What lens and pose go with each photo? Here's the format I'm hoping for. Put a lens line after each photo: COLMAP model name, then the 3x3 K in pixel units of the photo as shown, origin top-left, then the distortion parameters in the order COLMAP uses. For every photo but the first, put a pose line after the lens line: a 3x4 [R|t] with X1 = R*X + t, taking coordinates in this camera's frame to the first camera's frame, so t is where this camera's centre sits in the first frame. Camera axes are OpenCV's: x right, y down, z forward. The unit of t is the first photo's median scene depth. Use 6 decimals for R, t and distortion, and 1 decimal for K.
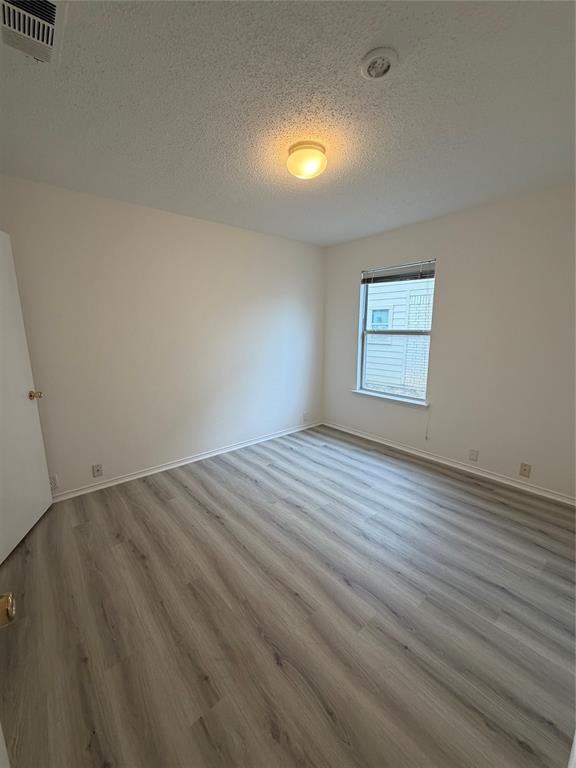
lens RADIAL K [[307.7, 0, 286.8], [0, 307.7, 382.8], [0, 0, 1]] dist [0.001008, 0.000010]
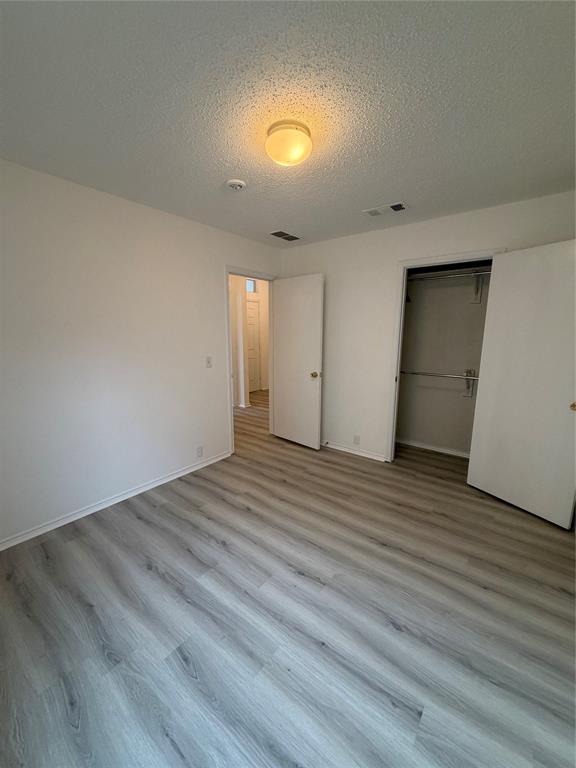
lens RADIAL K [[307.7, 0, 286.8], [0, 307.7, 382.8], [0, 0, 1]] dist [0.001008, 0.000010]
pose [[-0.978767, 0.035890, -0.201809, 0.228299], [-0.037994, 0.935723, 0.350683, -0.325066], [0.201424, 0.350905, -0.914491, 1.685354]]
